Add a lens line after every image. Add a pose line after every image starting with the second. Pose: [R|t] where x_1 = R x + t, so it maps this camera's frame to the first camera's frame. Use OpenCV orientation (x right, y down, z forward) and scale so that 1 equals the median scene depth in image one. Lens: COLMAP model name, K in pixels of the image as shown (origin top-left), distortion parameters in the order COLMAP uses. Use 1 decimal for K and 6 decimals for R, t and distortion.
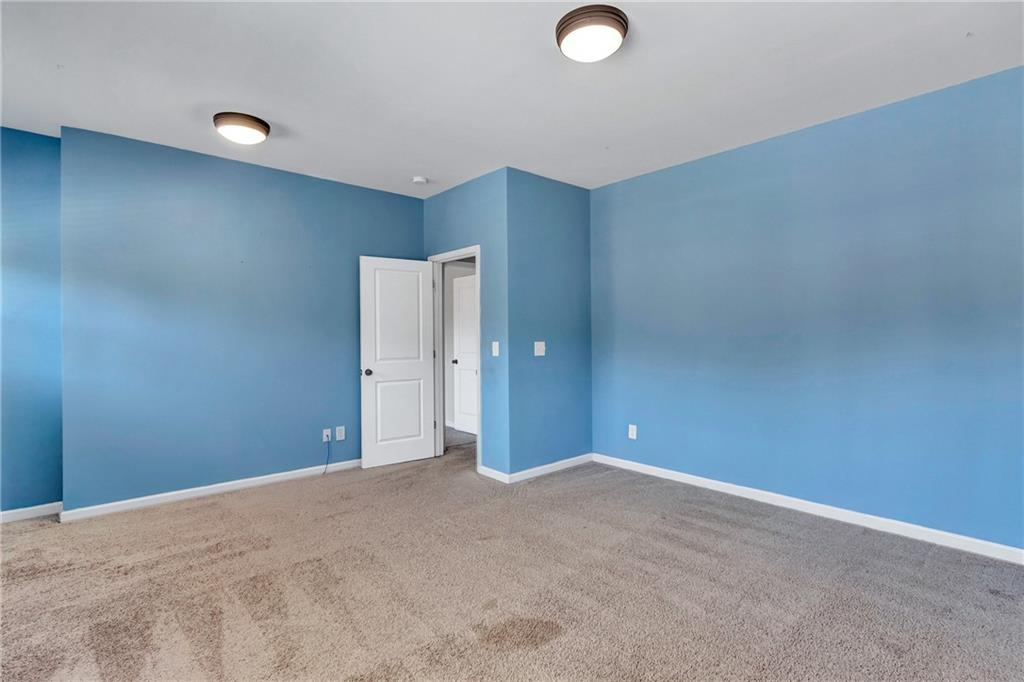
lens RADIAL K [[498.0, 0, 502.1], [0, 498.0, 338.2], [0, 0, 1]] dist [0.001838, -0.000441]
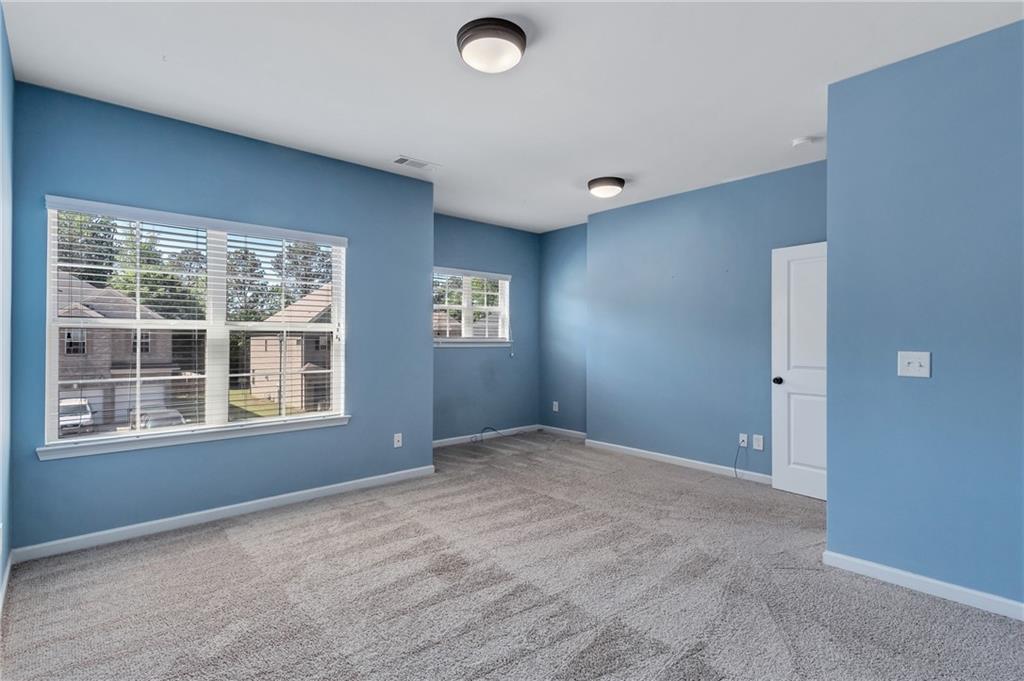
lens RADIAL K [[498.0, 0, 507.6], [0, 498.0, 336.0], [0, 0, 1]] dist [0.001838, -0.000441]
pose [[0.016059, 0.002647, -0.999868, 0.608180], [-0.008553, 0.999960, 0.002509, -0.007765], [0.999834, 0.008511, 0.016081, 0.510411]]
